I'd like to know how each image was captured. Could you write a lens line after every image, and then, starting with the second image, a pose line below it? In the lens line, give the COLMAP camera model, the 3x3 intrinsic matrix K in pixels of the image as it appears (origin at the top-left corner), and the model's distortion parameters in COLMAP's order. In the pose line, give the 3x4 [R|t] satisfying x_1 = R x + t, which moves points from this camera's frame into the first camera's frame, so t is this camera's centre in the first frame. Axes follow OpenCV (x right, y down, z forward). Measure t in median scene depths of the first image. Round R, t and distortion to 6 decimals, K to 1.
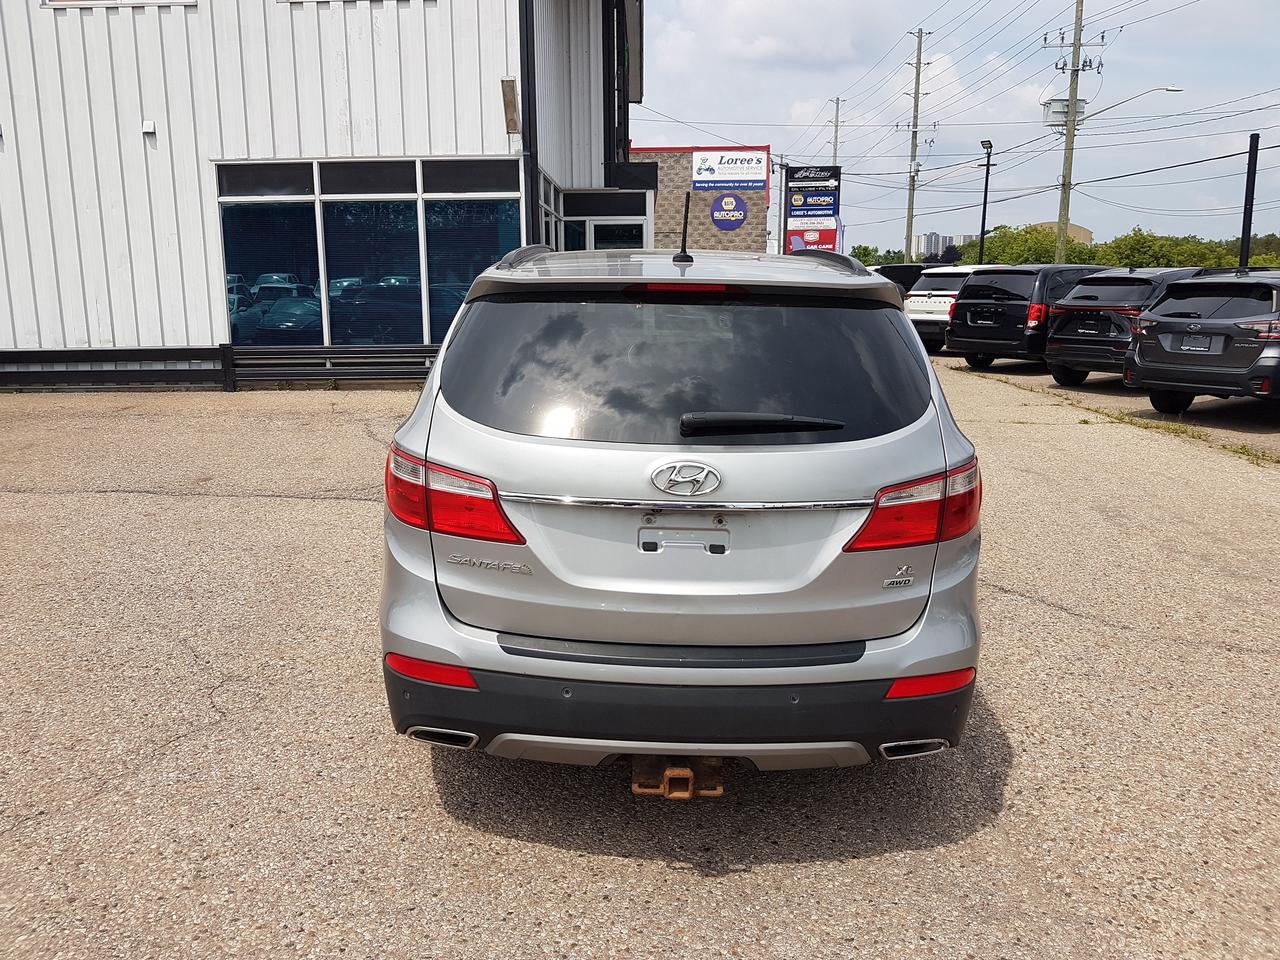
lens RADIAL K [[995.9, 0, 591.8], [0, 995.9, 474.4], [0, 0, 1]] dist [-0.011282, -0.009640]
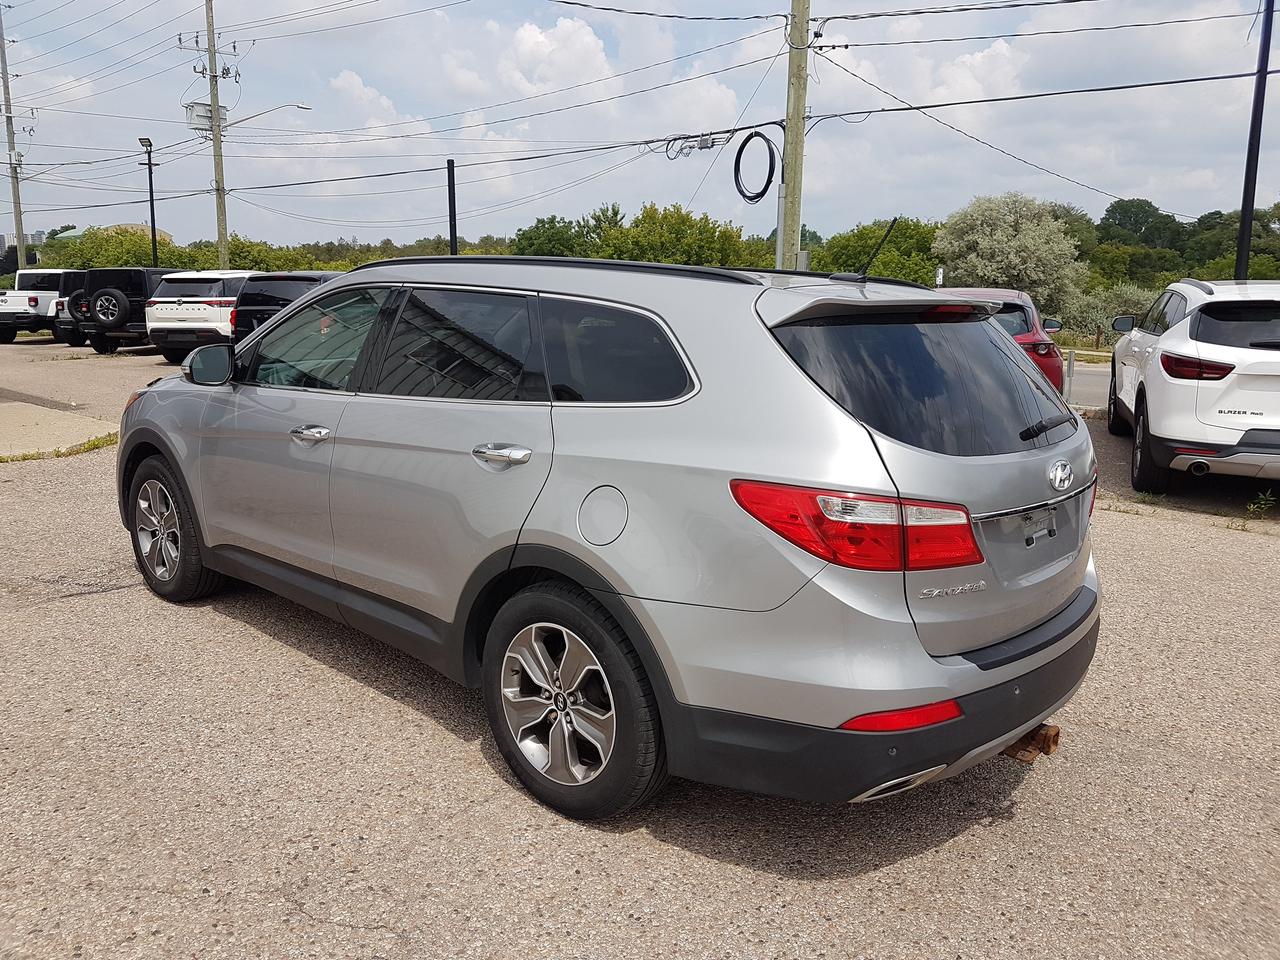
lens RADIAL K [[1001.7, 0, 643.5], [0, 1001.7, 491.2], [0, 0, 1]] dist [-0.016188, -0.013273]
pose [[0.636595, -0.153074, 0.755854, -0.253005], [0.143856, 0.986471, 0.078619, -0.031682], [-0.757662, 0.058685, 0.650003, 0.140134]]
